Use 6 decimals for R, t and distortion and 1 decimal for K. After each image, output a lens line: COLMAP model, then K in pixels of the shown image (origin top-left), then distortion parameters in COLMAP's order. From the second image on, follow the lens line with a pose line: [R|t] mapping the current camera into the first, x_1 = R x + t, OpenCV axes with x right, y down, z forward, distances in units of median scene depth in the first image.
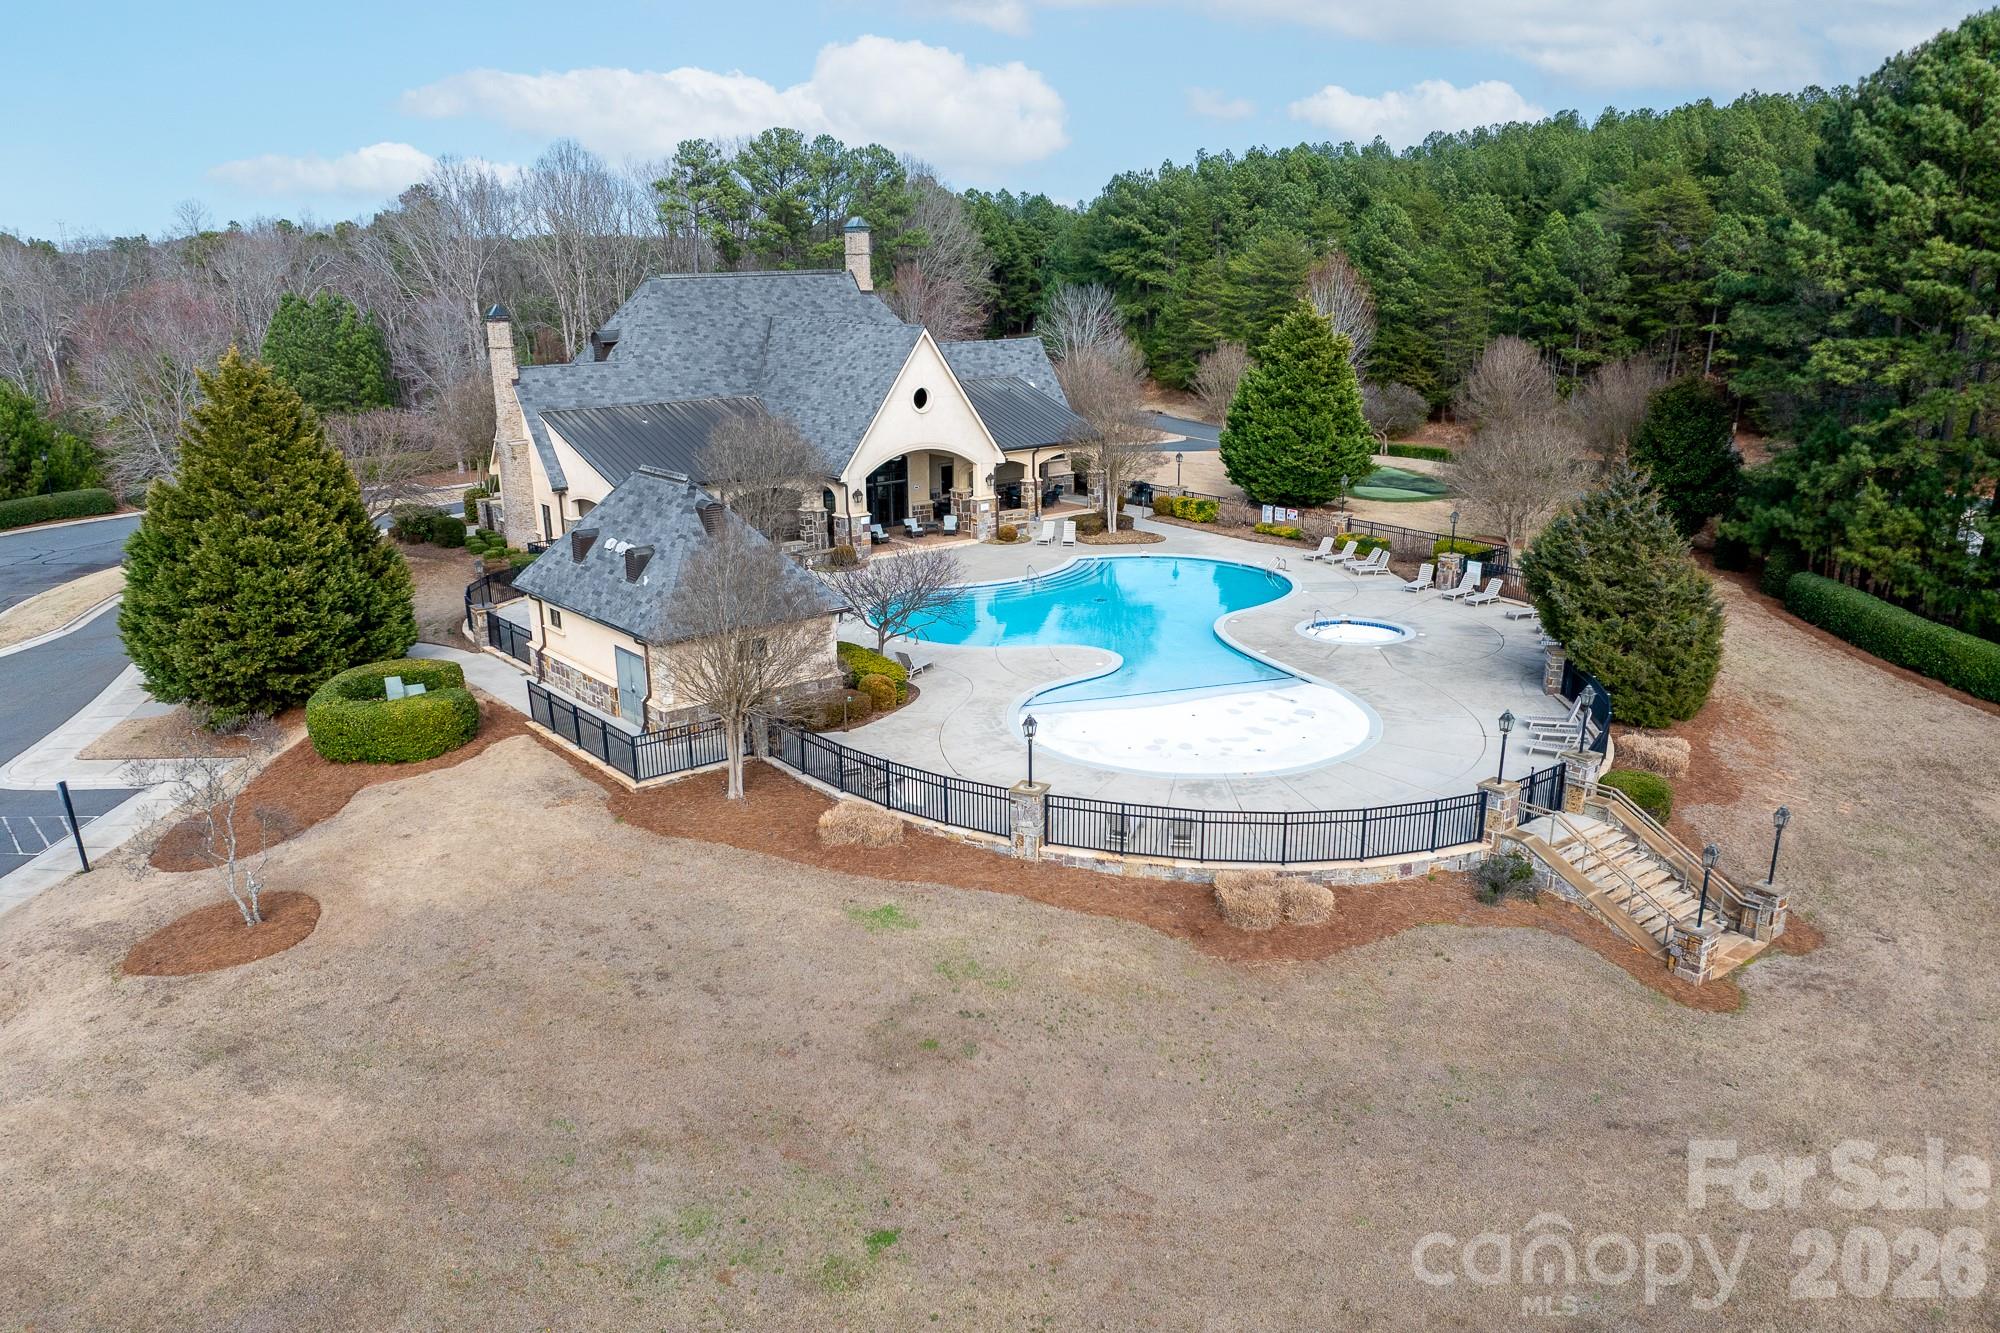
lens RADIAL K [[1467.9, 0, 1007.6], [0, 1467.9, 752.5], [0, 0, 1]] dist [-0.002264, -0.069167]
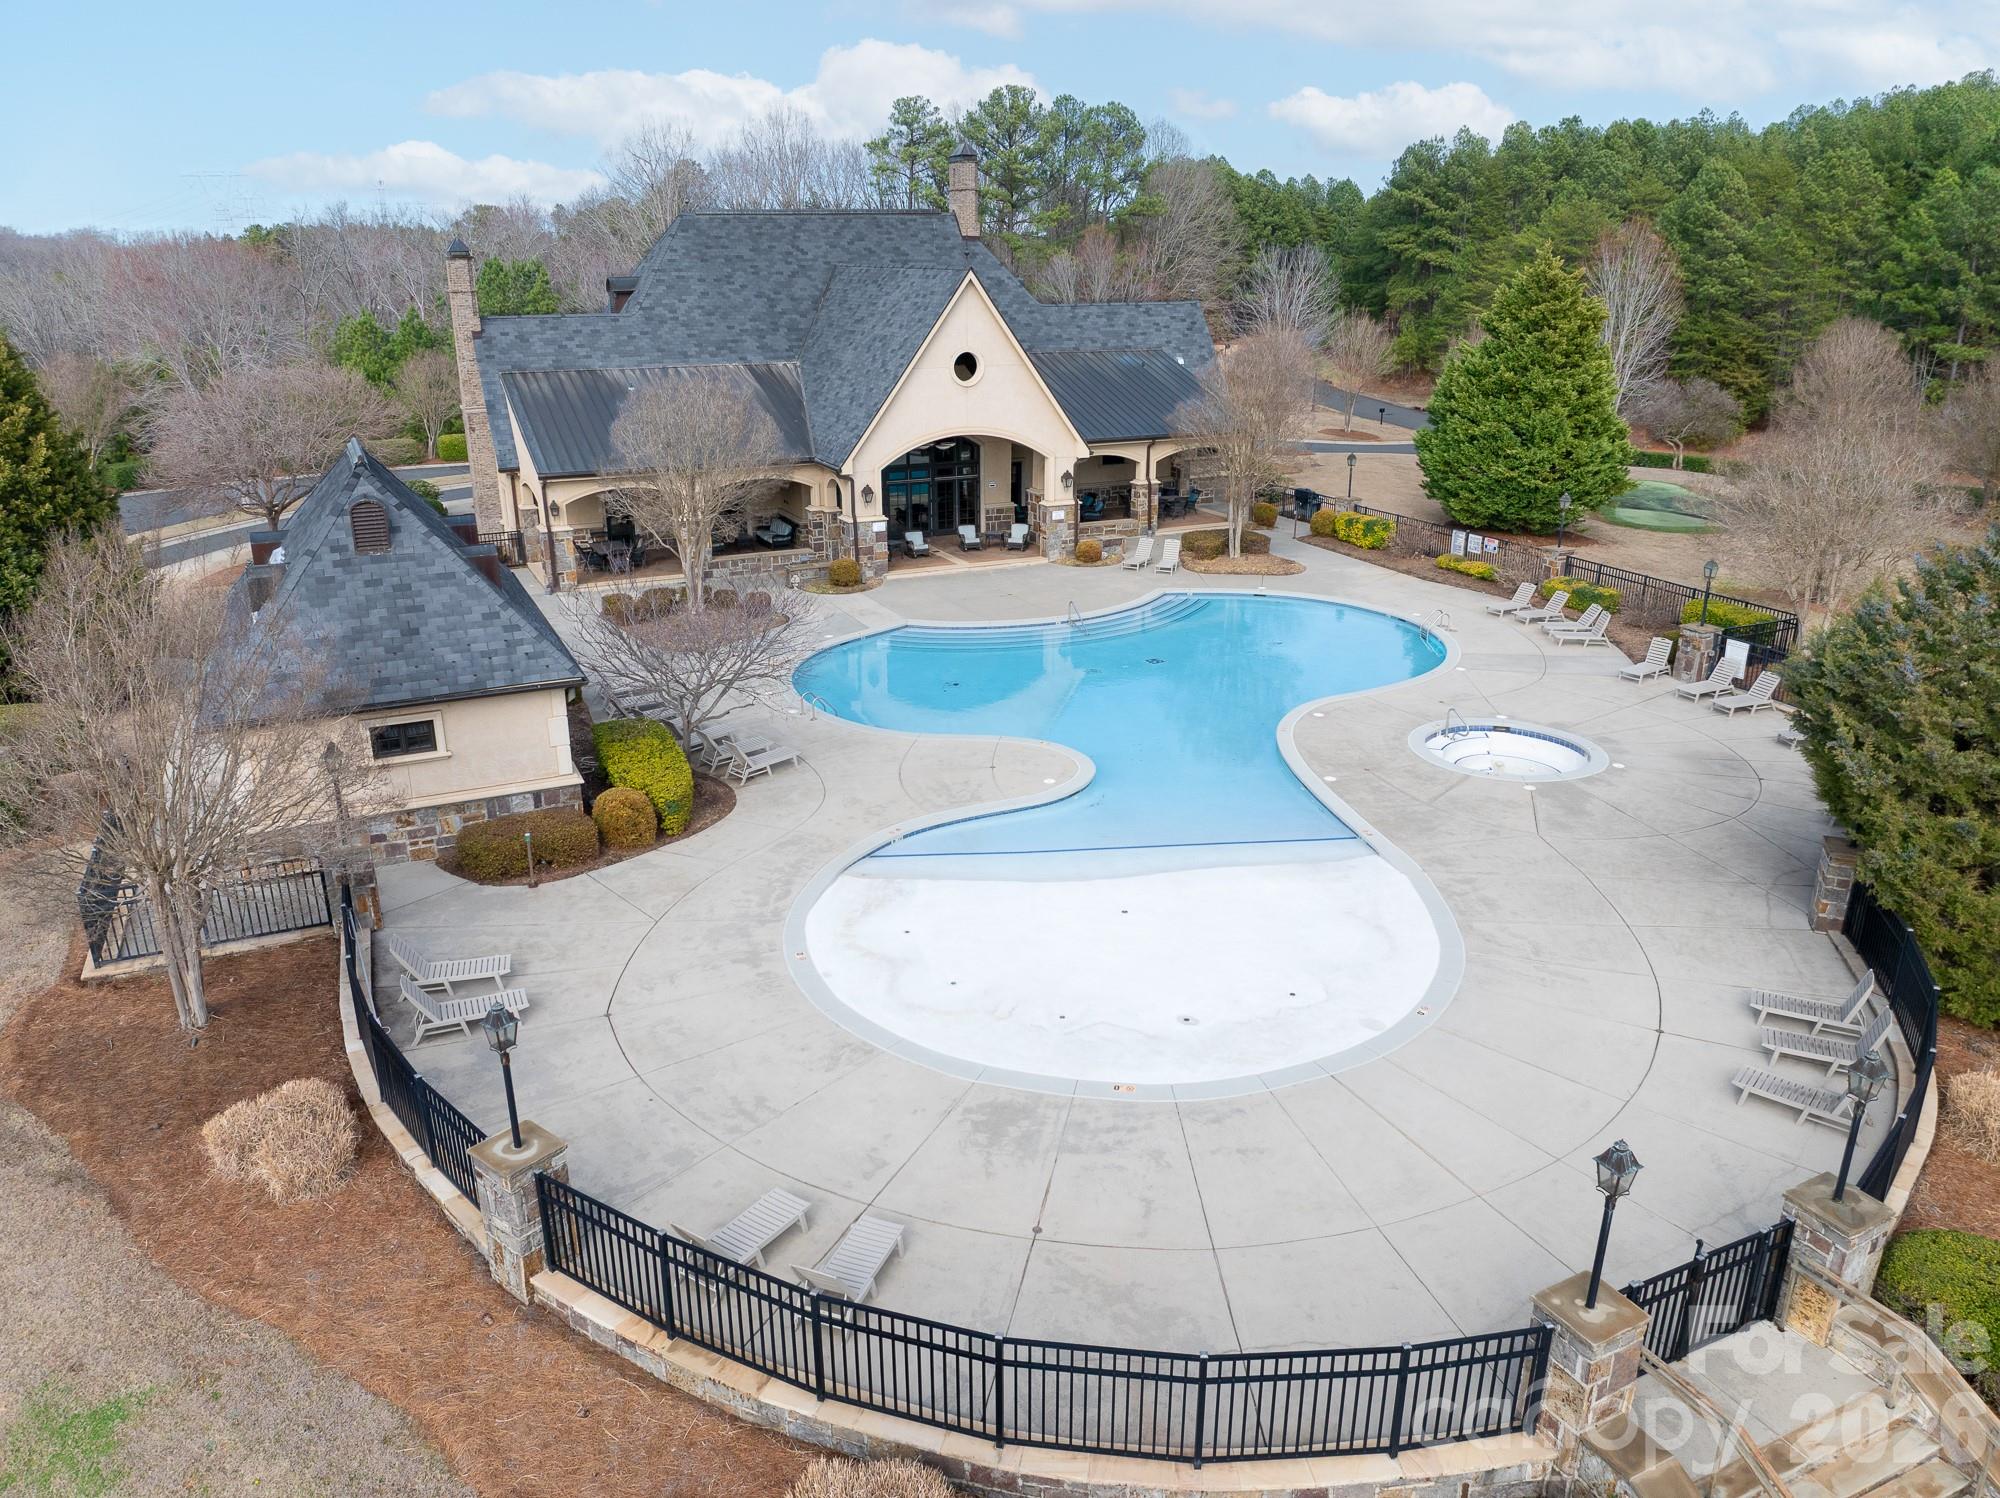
lens RADIAL K [[1405.4, 0, 1011.1], [0, 1405.4, 745.3], [0, 0, 1]] dist [-0.041550, 0.019399]
pose [[0.973766, 0.080198, -0.212949, 0.118249], [-0.078423, 0.996779, 0.016782, -0.057905], [0.213609, 0.000358, 0.976919, 0.283706]]
